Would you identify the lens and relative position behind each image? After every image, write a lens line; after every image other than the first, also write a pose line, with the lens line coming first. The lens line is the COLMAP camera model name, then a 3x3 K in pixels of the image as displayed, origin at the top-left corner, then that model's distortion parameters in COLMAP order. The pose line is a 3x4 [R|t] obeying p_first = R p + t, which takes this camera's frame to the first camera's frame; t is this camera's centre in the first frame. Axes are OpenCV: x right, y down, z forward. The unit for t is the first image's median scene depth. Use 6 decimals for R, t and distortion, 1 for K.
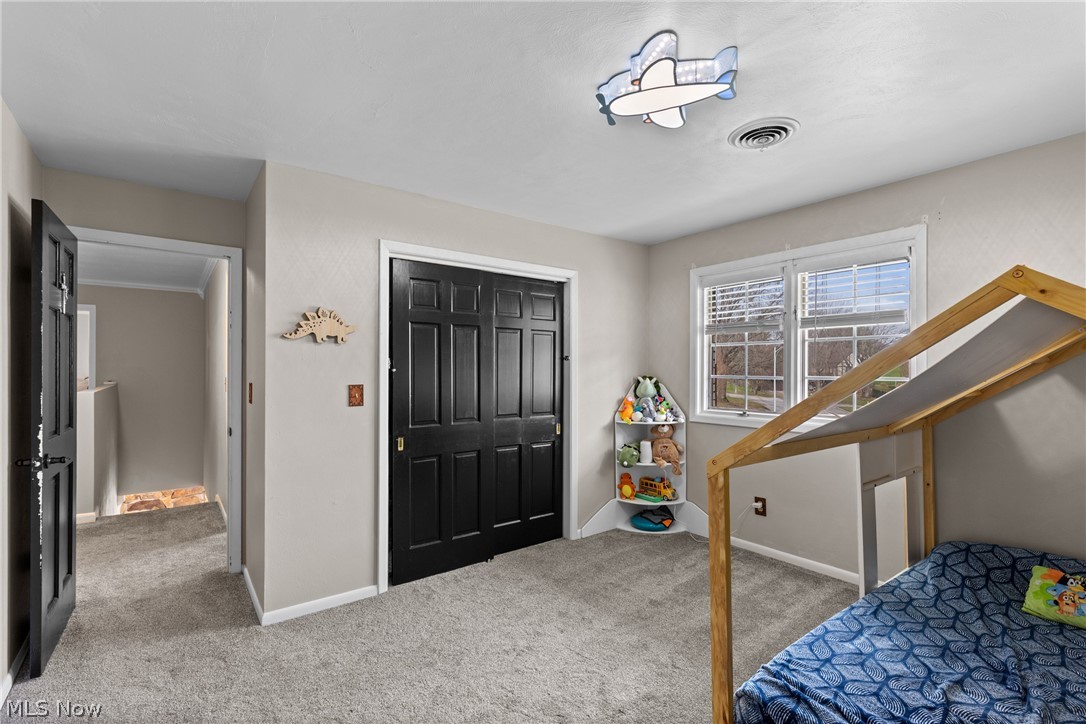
lens RADIAL K [[490.0, 0, 540.9], [0, 490.0, 365.0], [0, 0, 1]] dist [0.004462, 0.000742]
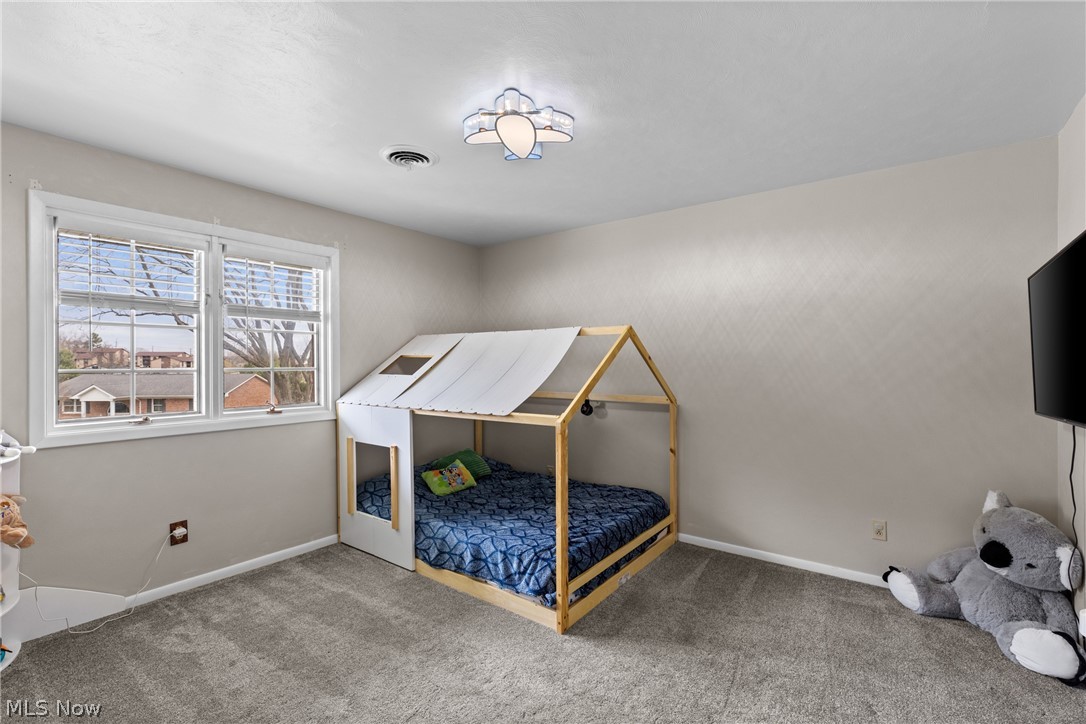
lens RADIAL K [[490.0, 0, 541.2], [0, 490.0, 361.6], [0, 0, 1]] dist [0.004462, 0.000742]
pose [[-0.267569, -0.000424, 0.963539, -0.555798], [-0.007437, 0.999971, -0.001626, 0.009172], [-0.963510, -0.007600, -0.267564, 0.756182]]
